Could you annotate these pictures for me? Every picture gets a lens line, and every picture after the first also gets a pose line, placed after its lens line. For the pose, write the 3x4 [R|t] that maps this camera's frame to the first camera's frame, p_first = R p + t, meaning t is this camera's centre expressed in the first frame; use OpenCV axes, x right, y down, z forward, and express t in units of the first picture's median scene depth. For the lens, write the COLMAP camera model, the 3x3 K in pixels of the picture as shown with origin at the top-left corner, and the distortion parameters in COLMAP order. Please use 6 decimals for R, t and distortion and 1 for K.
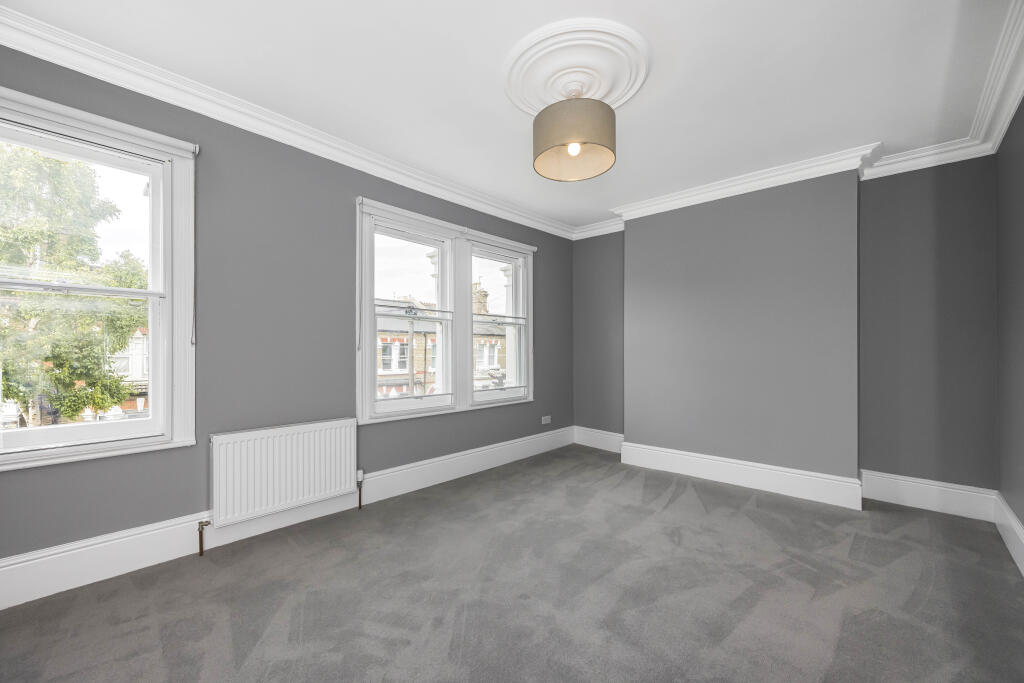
lens RADIAL K [[420.7, 0, 501.4], [0, 420.7, 349.8], [0, 0, 1]] dist [-0.002116, -0.000276]
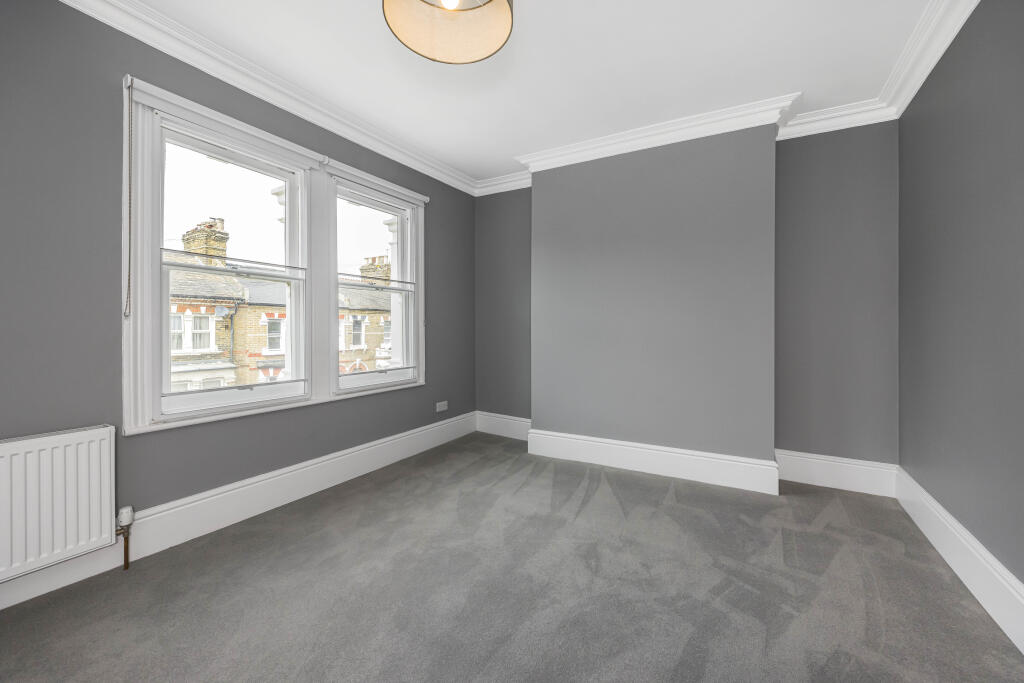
lens RADIAL K [[416.4, 0, 510.8], [0, 416.4, 329.6], [0, 0, 1]] dist [0.001471, 0.000117]
pose [[0.974580, -0.000767, 0.224037, 0.077889], [-0.000190, 0.999991, 0.004249, 0.014654], [-0.224039, -0.004183, 0.974571, 0.232312]]
